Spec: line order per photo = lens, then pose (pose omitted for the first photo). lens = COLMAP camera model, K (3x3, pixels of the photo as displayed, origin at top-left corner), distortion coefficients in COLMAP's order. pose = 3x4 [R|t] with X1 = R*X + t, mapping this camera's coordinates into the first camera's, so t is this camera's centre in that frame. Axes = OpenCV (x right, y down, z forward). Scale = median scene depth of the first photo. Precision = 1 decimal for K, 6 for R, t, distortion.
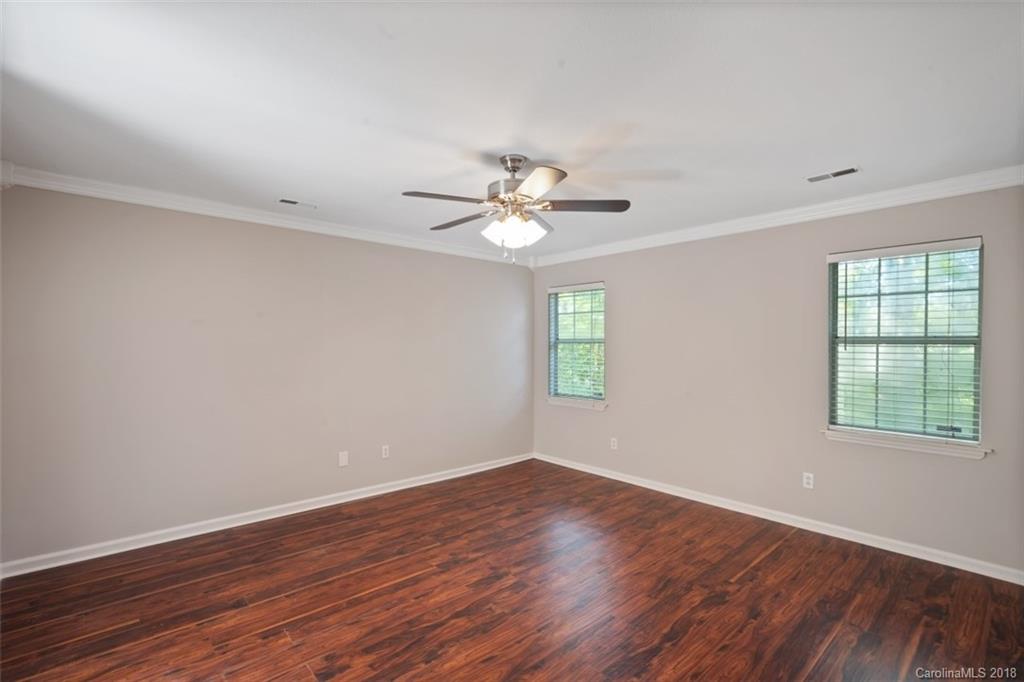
lens RADIAL K [[474.6, 0, 512.2], [0, 474.6, 344.1], [0, 0, 1]] dist [0.005716, -0.001126]
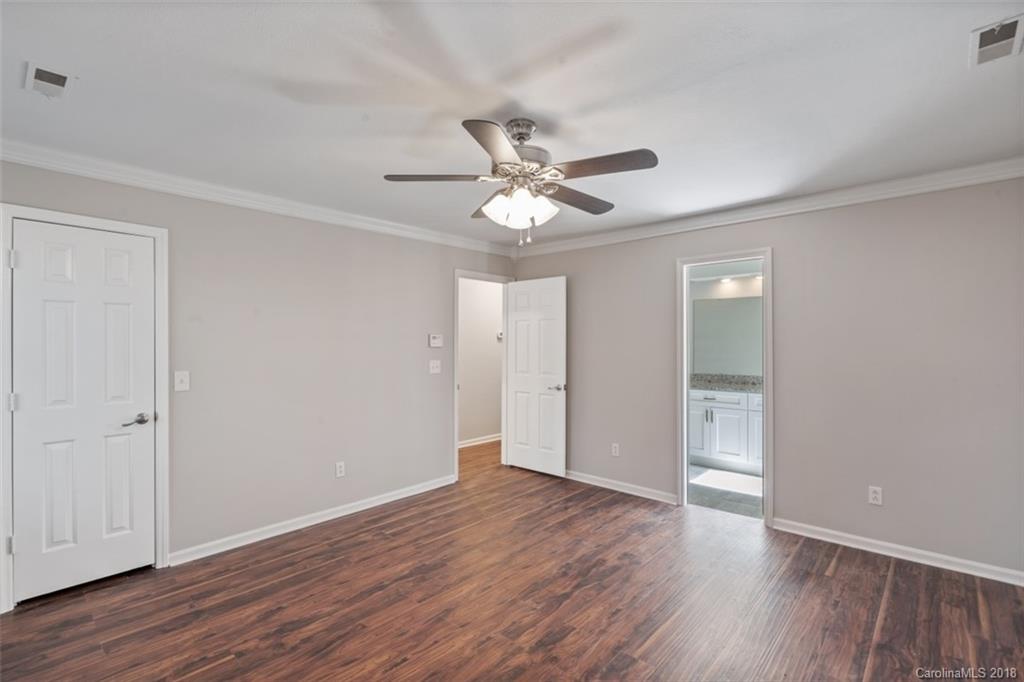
lens RADIAL K [[474.6, 0, 512.6], [0, 474.6, 342.4], [0, 0, 1]] dist [0.005716, -0.001126]
pose [[-0.995533, -0.003501, -0.094345, 0.101030], [-0.003317, 0.999992, -0.002109, 0.004210], [0.094352, -0.001787, -0.995537, 1.938730]]
